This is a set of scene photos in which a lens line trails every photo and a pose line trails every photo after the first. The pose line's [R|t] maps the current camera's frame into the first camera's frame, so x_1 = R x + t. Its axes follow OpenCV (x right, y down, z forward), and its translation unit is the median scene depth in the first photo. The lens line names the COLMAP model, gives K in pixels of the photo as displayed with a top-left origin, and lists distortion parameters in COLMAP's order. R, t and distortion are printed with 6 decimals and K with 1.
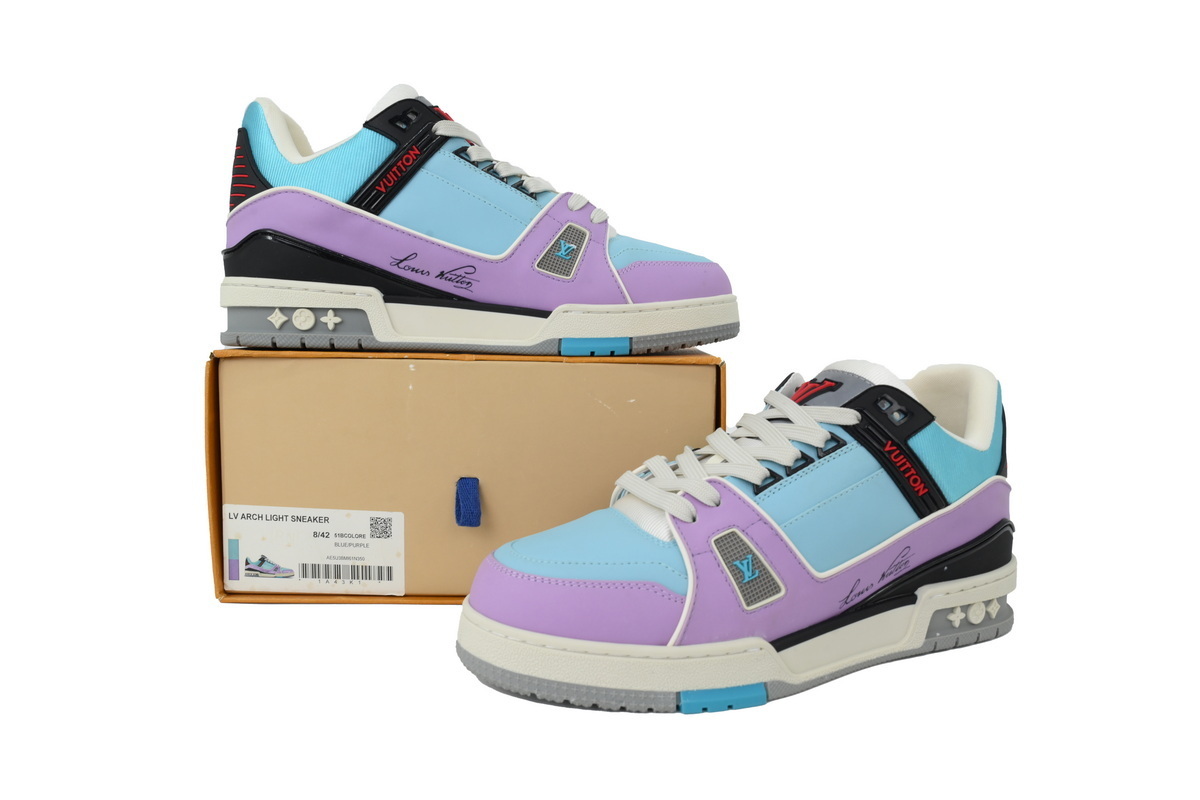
lens RADIAL K [[890.1, 0, 600.0], [0, 890.1, 400.0], [0, 0, 1]] dist [0.002647, -0.000467]
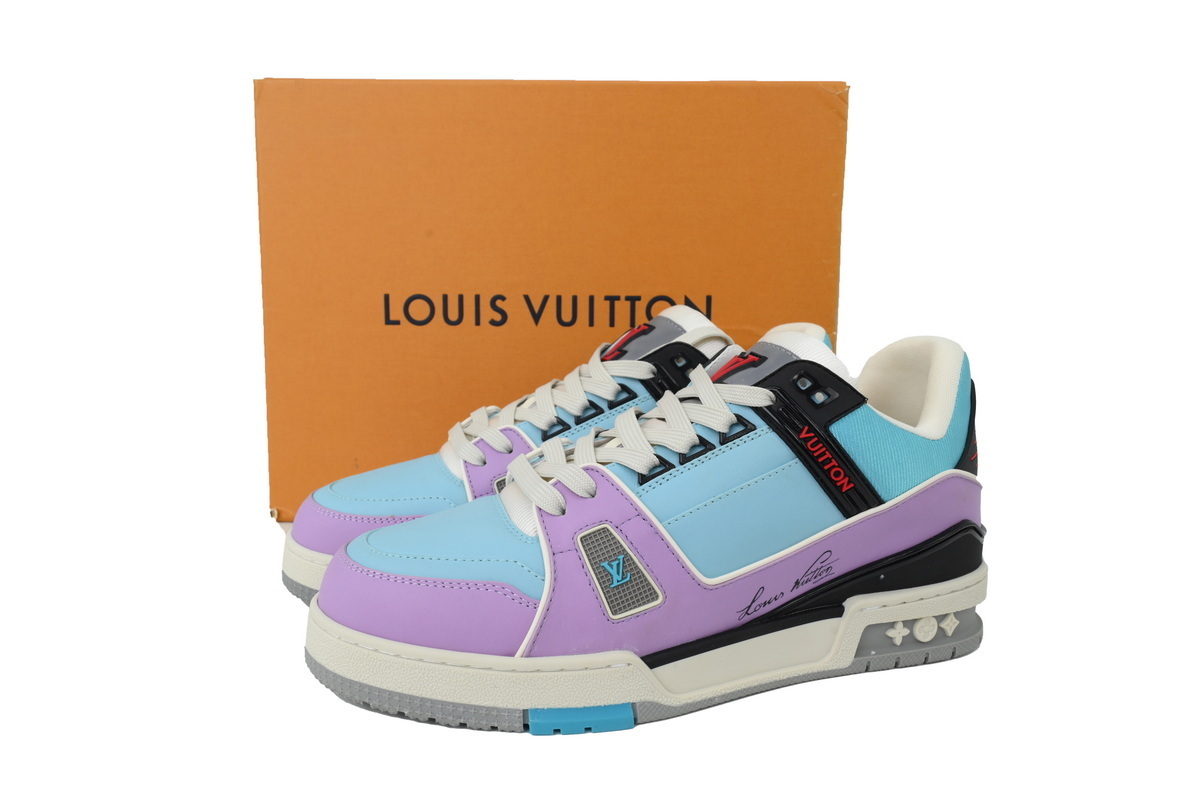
lens RADIAL K [[890.1, 0, 600.0], [0, 890.1, 400.0], [0, 0, 1]] dist [0.002647, -0.000467]
pose [[0.992910, 0.016554, -0.117712, 0.239495], [-0.012848, 0.999400, 0.032169, -0.004071], [0.118174, -0.030429, 0.992527, 0.140827]]
